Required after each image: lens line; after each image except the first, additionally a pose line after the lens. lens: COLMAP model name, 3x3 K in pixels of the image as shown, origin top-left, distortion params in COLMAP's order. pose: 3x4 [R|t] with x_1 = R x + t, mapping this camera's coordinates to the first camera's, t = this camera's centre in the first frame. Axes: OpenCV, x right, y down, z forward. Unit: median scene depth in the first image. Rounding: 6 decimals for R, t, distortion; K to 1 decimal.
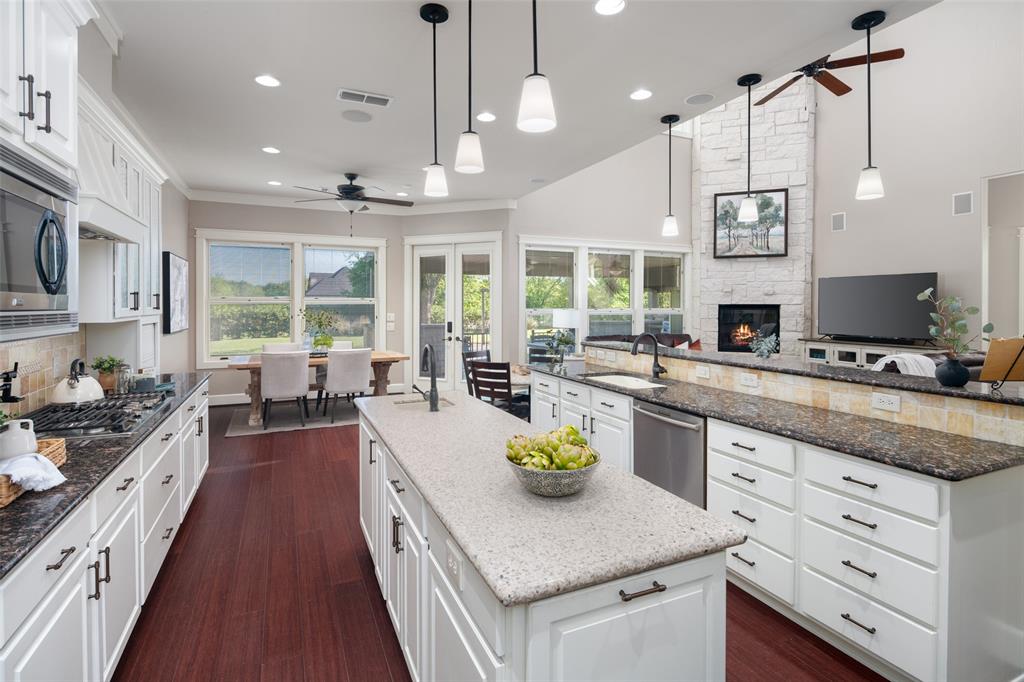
lens RADIAL K [[504.5, 0, 506.2], [0, 504.5, 306.7], [0, 0, 1]] dist [0.003175, -0.001642]
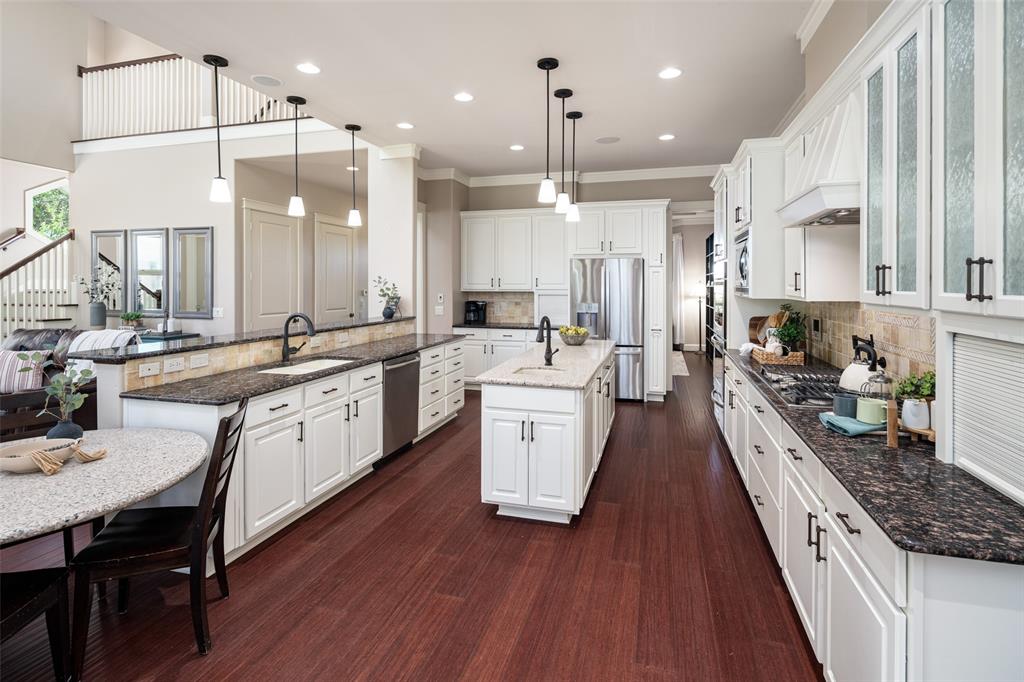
lens RADIAL K [[504.5, 0, 519.6], [0, 504.5, 290.0], [0, 0, 1]] dist [0.003175, -0.001642]
pose [[-0.771053, -0.011585, 0.636666, -0.388541], [-0.000121, 0.999837, 0.018047, -0.006146], [-0.636771, 0.013838, -0.770929, 0.870942]]
